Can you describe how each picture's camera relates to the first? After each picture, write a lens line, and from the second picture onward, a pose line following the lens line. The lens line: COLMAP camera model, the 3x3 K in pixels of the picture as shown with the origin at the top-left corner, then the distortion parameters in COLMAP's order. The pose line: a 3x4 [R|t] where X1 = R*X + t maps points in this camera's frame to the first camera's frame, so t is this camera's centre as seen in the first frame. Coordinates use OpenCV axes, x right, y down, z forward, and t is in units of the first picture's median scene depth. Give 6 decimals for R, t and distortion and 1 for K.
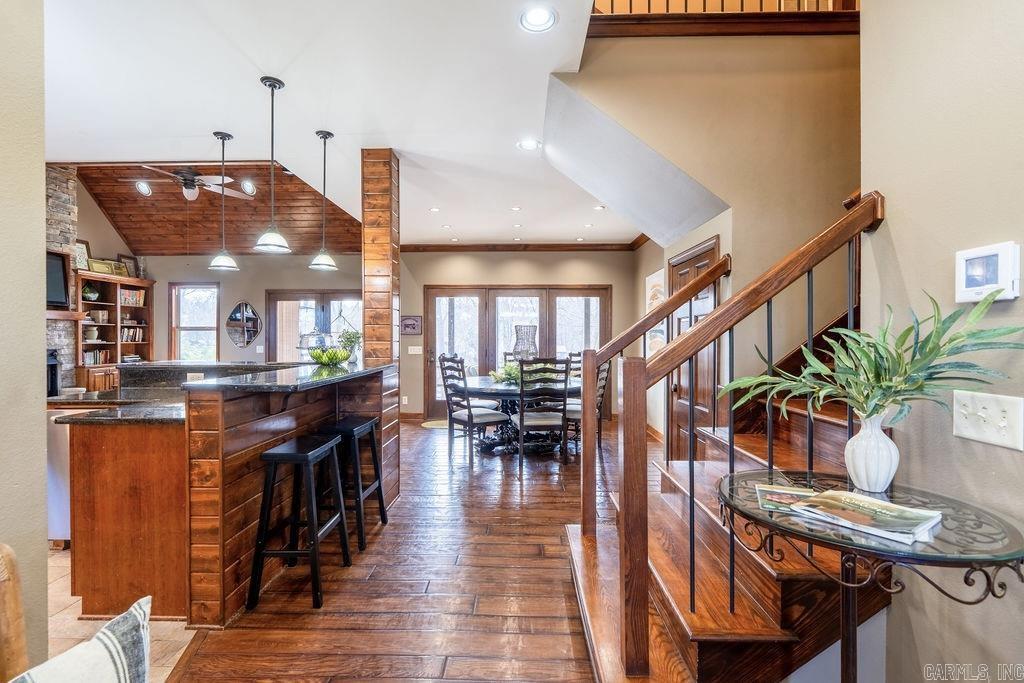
lens RADIAL K [[461.3, 0, 511.0], [0, 461.3, 340.8], [0, 0, 1]] dist [0.000390, 0.001964]
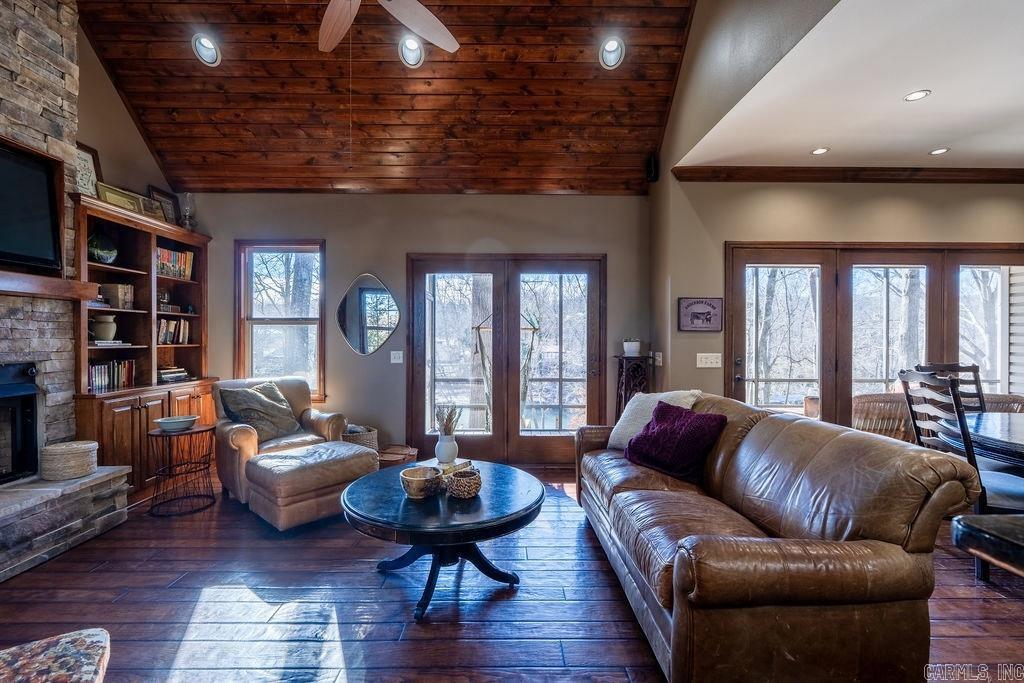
lens RADIAL K [[461.3, 0, 511.6], [0, 461.3, 340.3], [0, 0, 1]] dist [0.000390, 0.001964]
pose [[0.999401, 0.002311, 0.034544, -0.460478], [-0.002308, 0.999997, -0.000114, -0.003233], [-0.034544, 0.000034, 0.999403, 0.459442]]
